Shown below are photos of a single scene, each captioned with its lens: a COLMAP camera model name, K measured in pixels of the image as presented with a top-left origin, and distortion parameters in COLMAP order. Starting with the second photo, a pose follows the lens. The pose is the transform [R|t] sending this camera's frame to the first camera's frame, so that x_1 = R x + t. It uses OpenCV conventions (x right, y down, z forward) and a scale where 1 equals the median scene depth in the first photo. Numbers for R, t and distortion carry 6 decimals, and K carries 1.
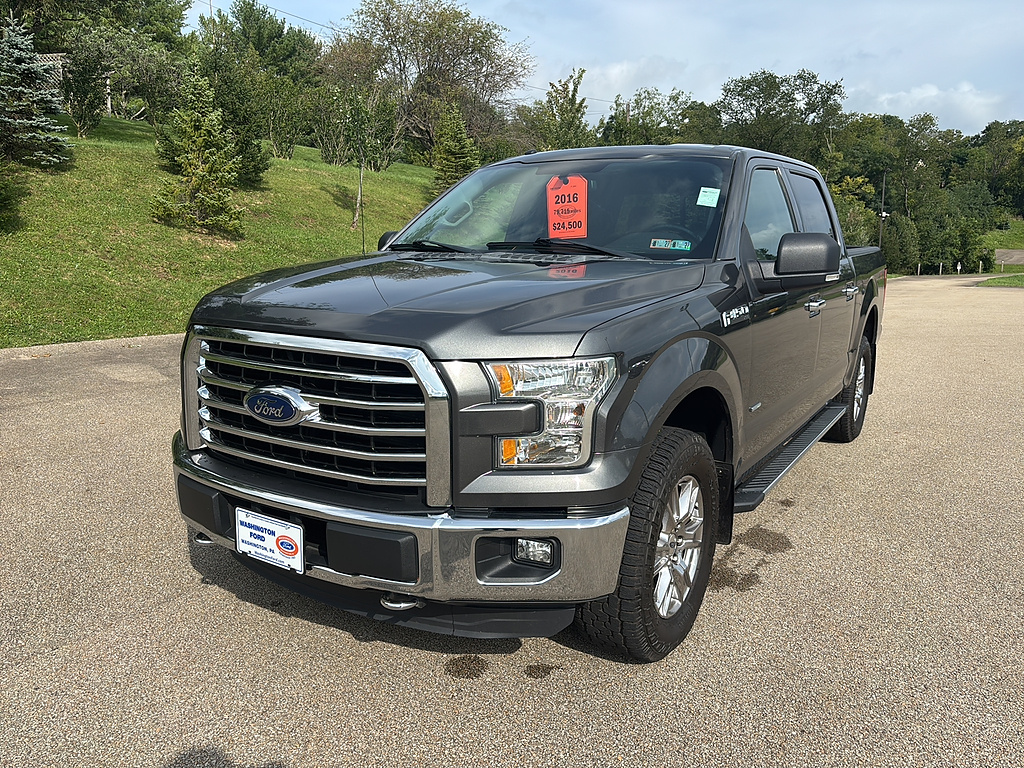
lens RADIAL K [[745.8, 0, 515.4], [0, 745.8, 383.0], [0, 0, 1]] dist [0.065433, -0.078020]
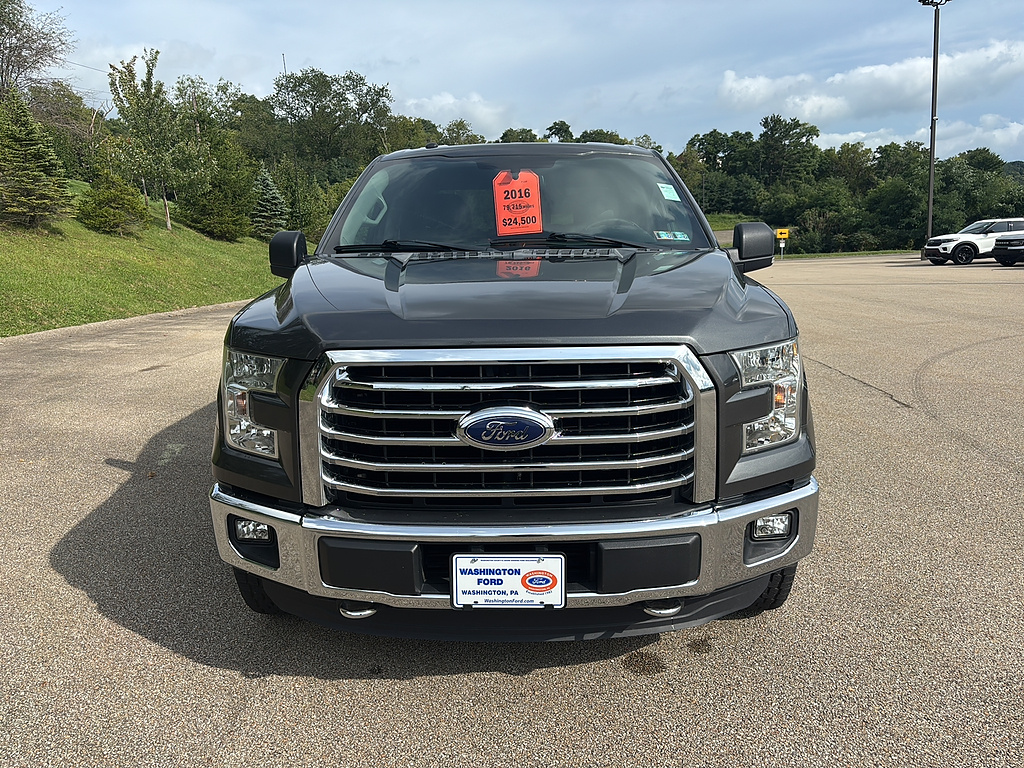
lens RADIAL K [[753.3, 0, 510.8], [0, 753.3, 387.7], [0, 0, 1]] dist [0.054159, -0.063332]
pose [[0.863385, -0.126009, 0.488557, -0.726073], [0.122325, 0.991700, 0.039605, -0.051021], [-0.489493, 0.025568, 0.871632, 0.218551]]
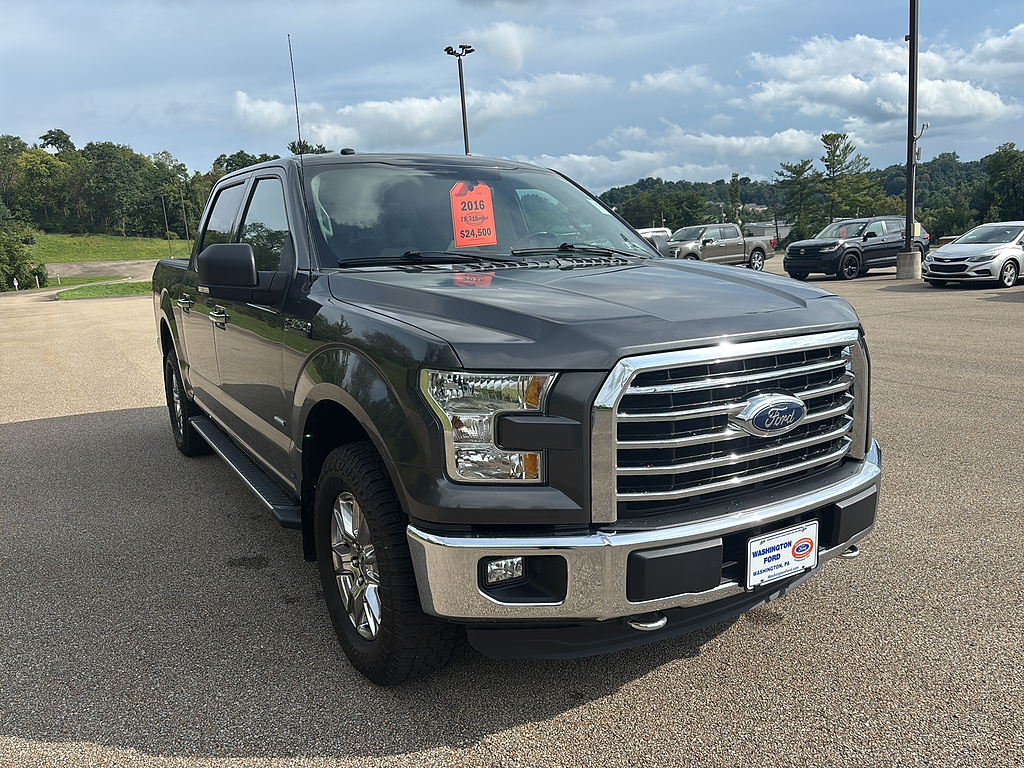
lens RADIAL K [[753.3, 0, 510.8], [0, 753.3, 387.7], [0, 0, 1]] dist [0.054159, -0.063332]
pose [[0.457519, -0.185844, 0.869562, -1.285679], [0.197623, 0.974710, 0.104337, -0.168613], [-0.866961, 0.124109, 0.482675, 0.802134]]
